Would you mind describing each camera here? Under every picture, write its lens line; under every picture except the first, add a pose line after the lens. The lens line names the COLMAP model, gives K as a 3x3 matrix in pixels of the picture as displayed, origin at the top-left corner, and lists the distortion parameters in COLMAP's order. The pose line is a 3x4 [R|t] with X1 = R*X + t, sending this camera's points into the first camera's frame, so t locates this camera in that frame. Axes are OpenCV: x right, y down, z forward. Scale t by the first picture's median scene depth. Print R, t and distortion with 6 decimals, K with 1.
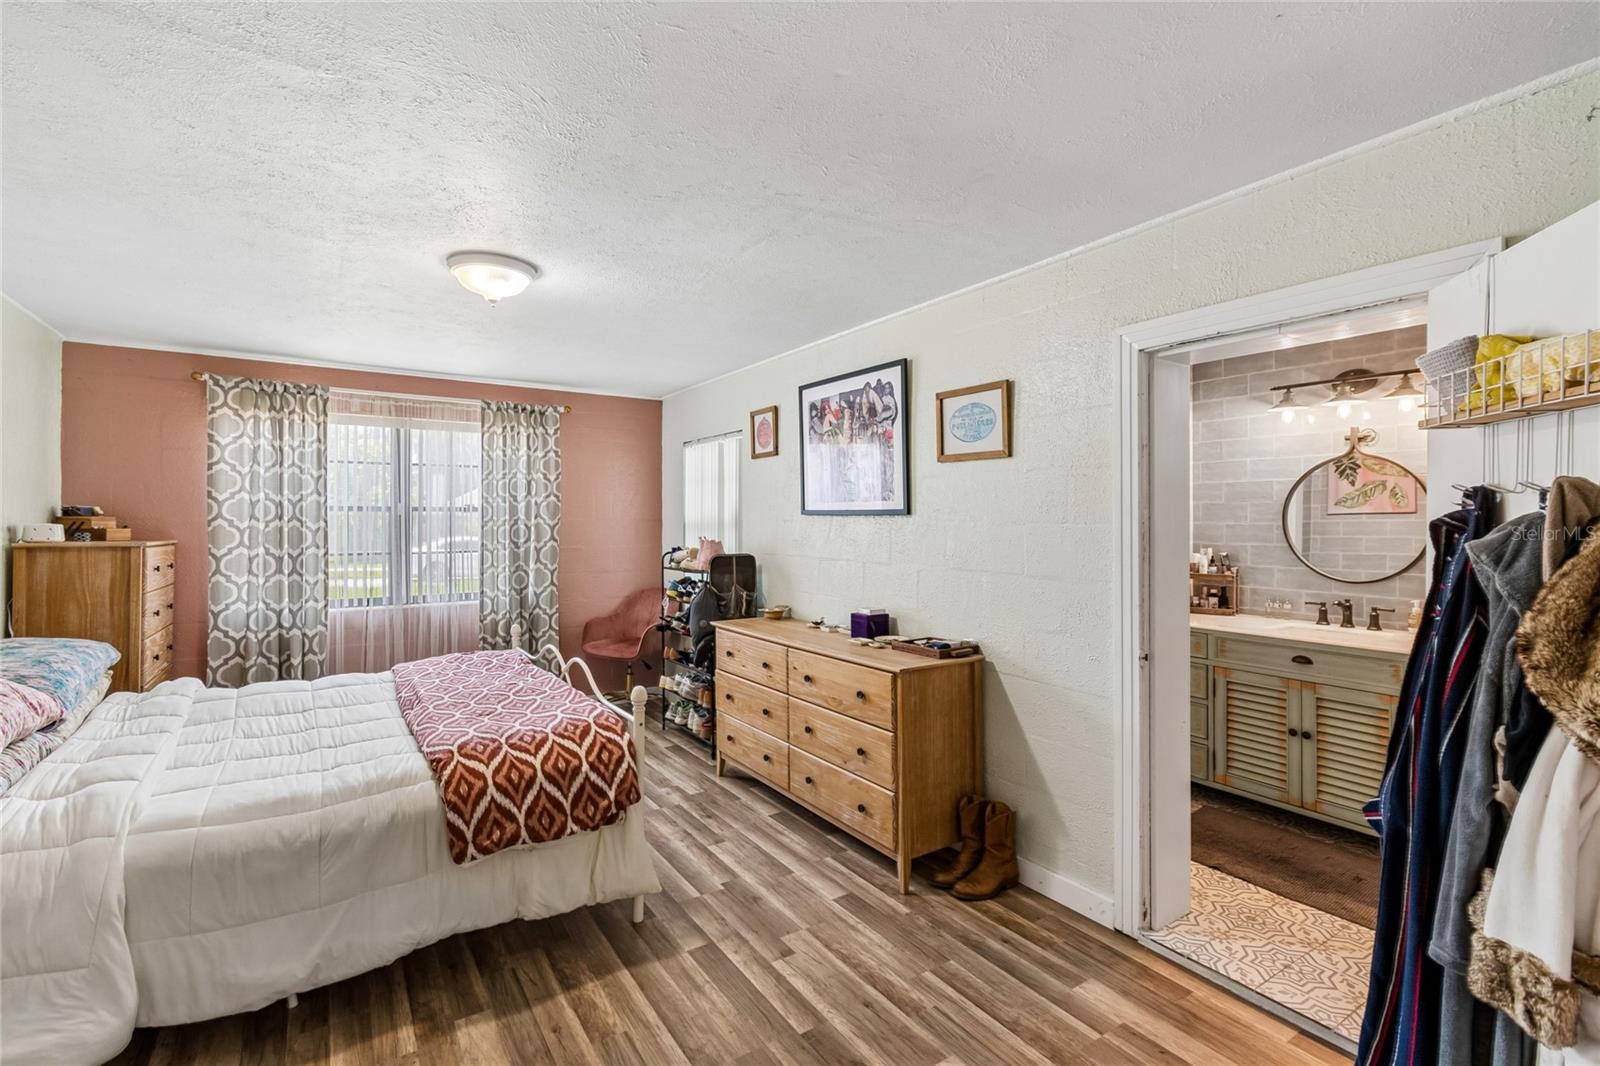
lens RADIAL K [[721.2, 0, 827.5], [0, 721.2, 511.0], [0, 0, 1]] dist [-0.000630, -0.000291]
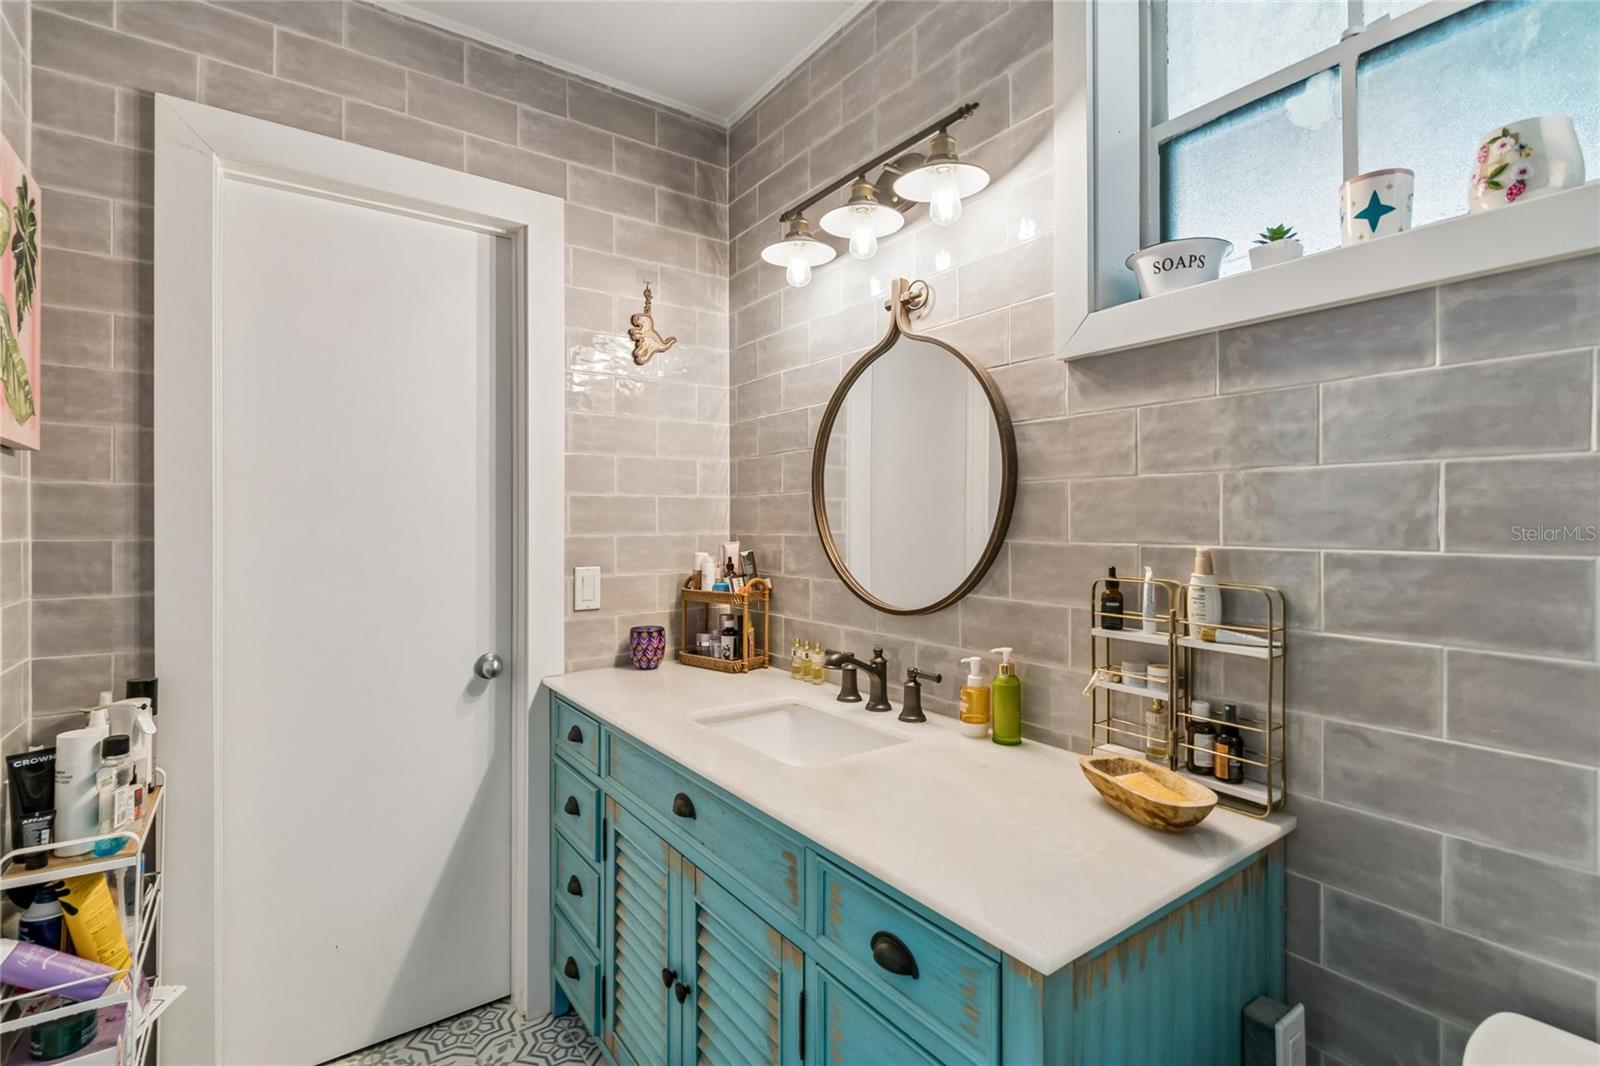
lens RADIAL K [[721.2, 0, 815.1], [0, 721.2, 516.7], [0, 0, 1]] dist [-0.000630, -0.000291]
pose [[0.999635, -0.002735, 0.026877, 0.653391], [0.002603, 0.999984, 0.004948, 0.033812], [-0.026890, -0.004876, 0.999627, 0.527108]]
